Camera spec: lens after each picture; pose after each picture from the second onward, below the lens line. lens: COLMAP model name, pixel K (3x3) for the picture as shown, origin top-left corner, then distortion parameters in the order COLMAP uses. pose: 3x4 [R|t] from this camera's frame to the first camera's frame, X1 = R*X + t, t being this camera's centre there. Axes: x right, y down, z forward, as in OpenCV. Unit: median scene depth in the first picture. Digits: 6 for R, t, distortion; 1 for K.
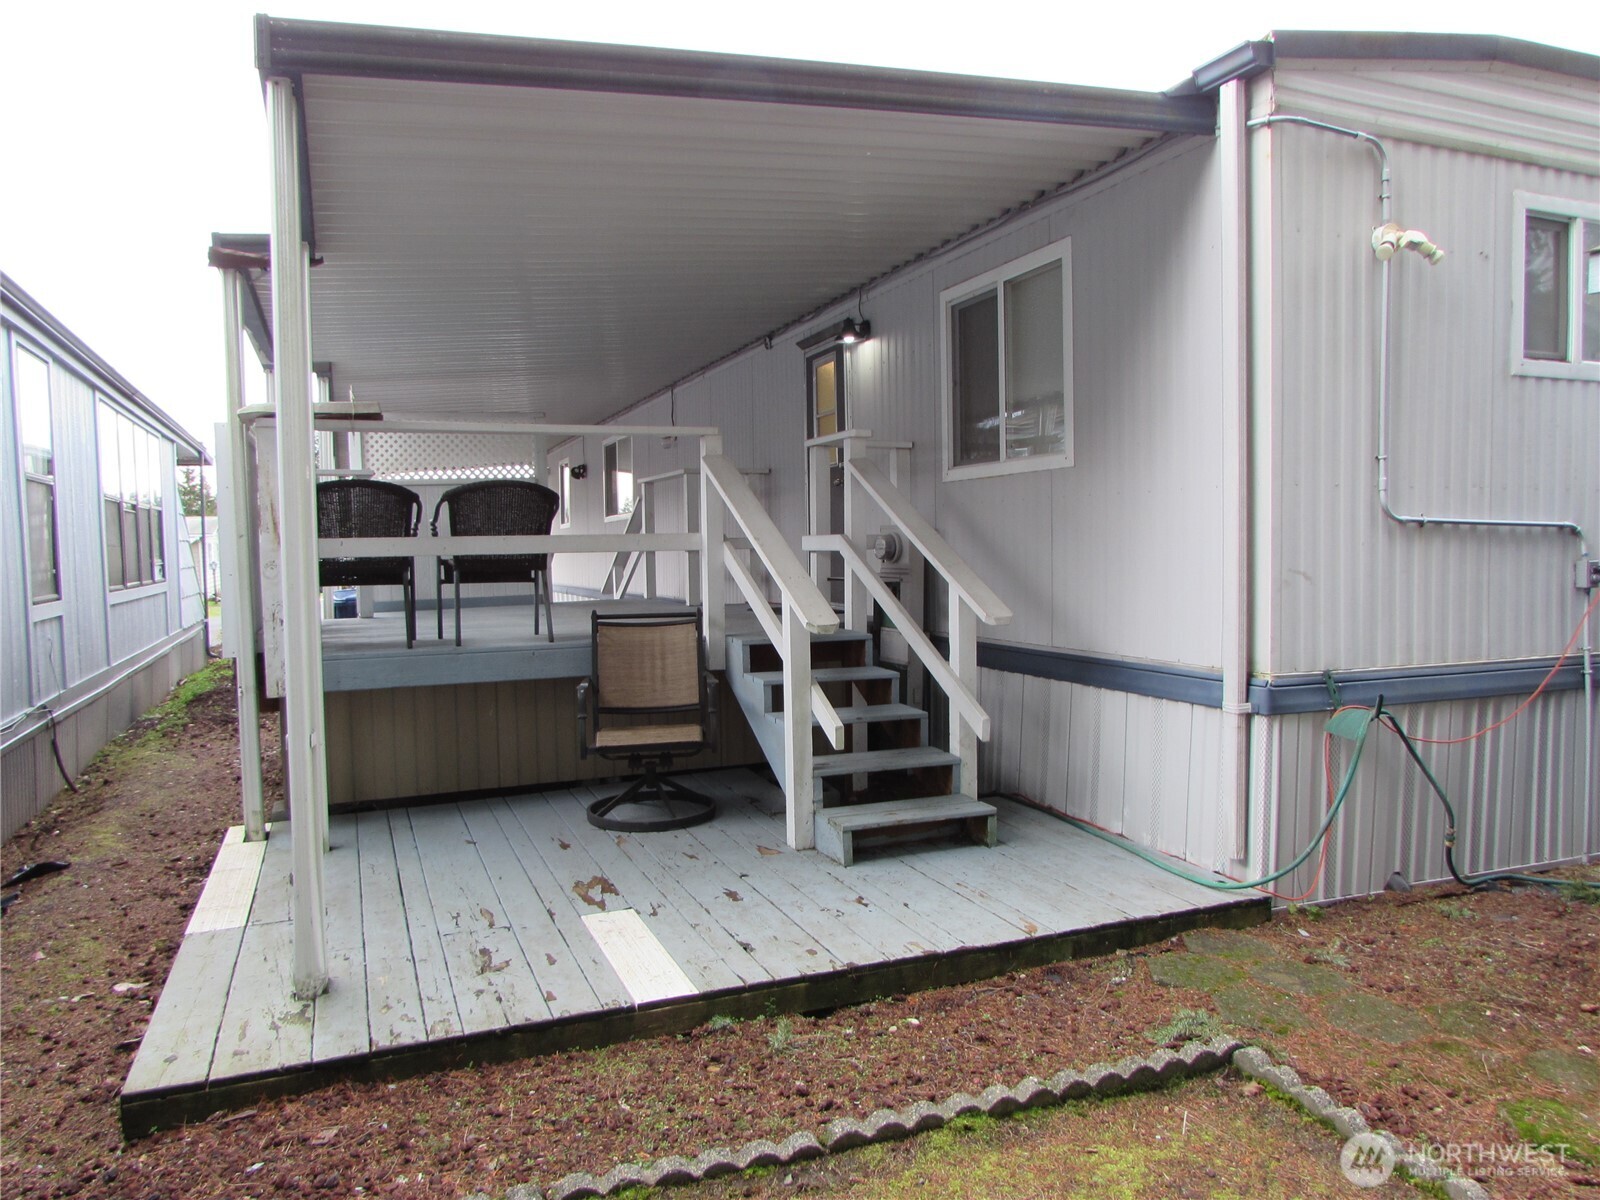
lens RADIAL K [[1123.7, 0, 800.0], [0, 1123.7, 600.0], [0, 0, 1]] dist [-0.023126, 0.001673]
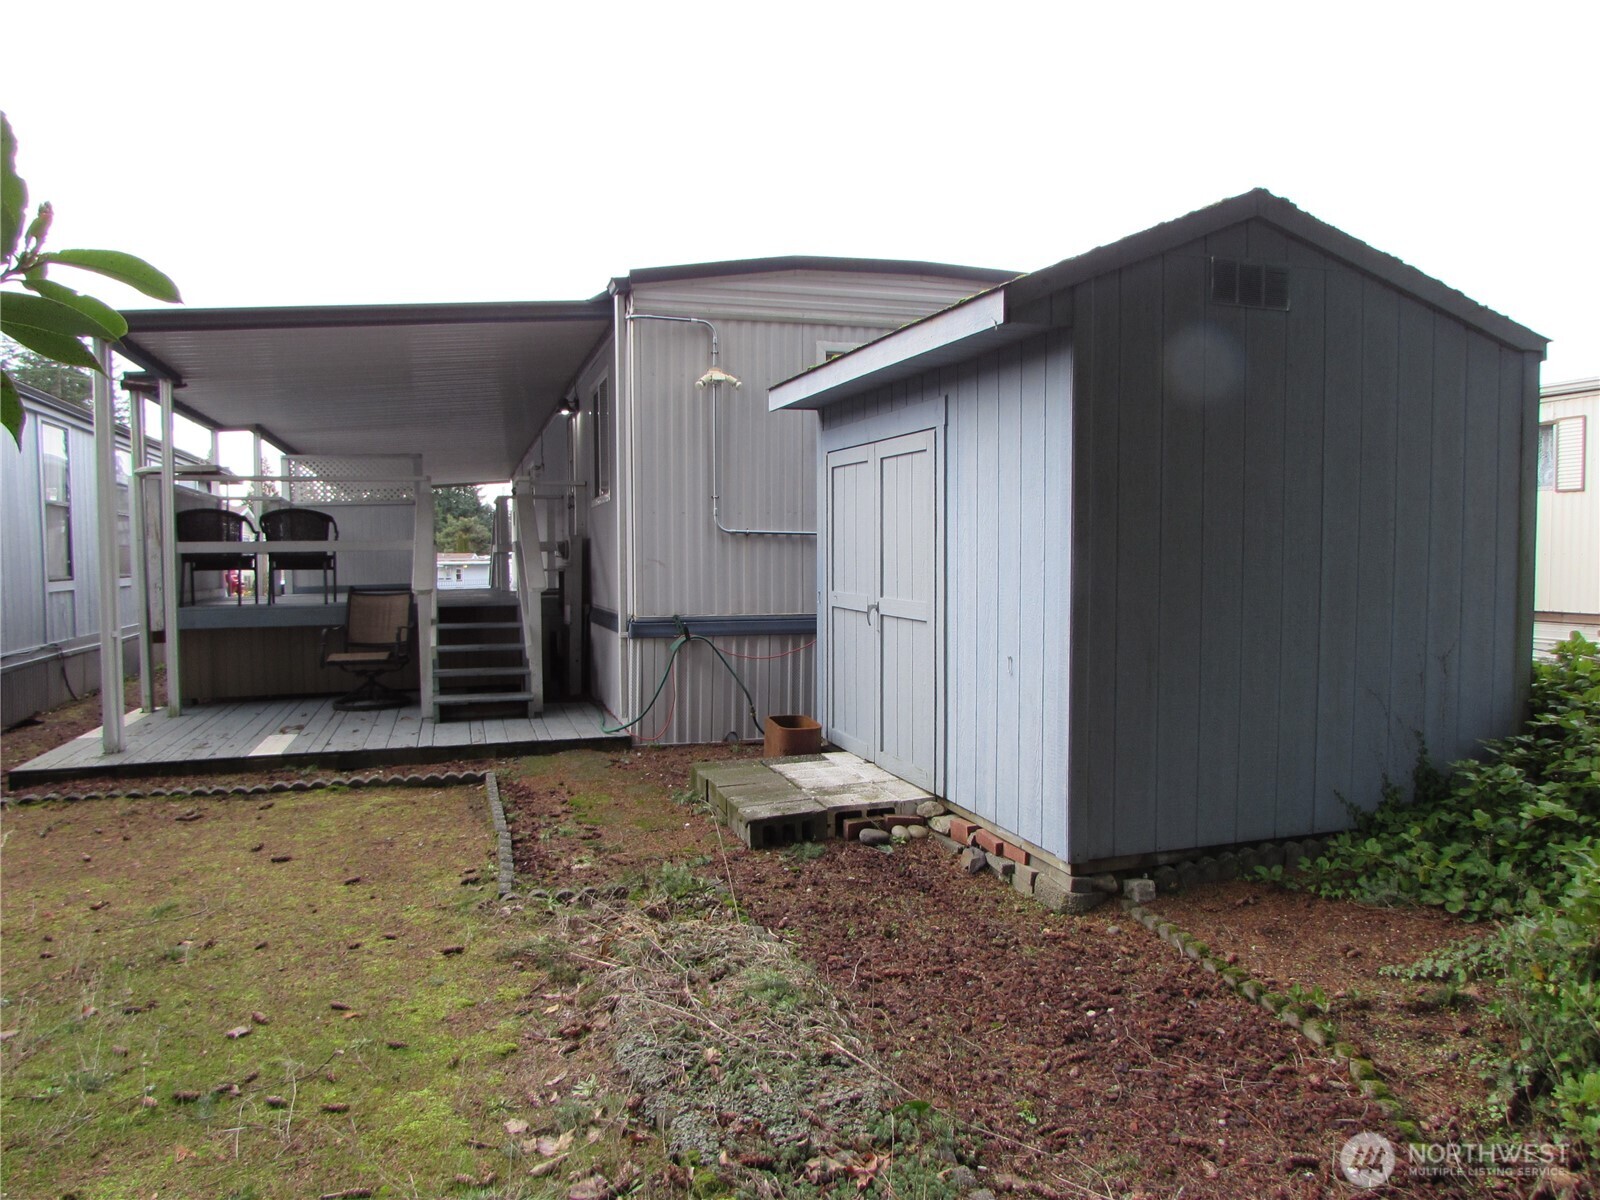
lens RADIAL K [[1137.3, 0, 810.2], [0, 1137.3, 595.5], [0, 0, 1]] dist [-0.029386, 0.000709]
pose [[0.996385, 0.006497, -0.084701, 0.813641], [-0.007203, 0.999942, -0.008031, 0.042671], [0.084644, 0.008612, 0.996374, -0.788288]]
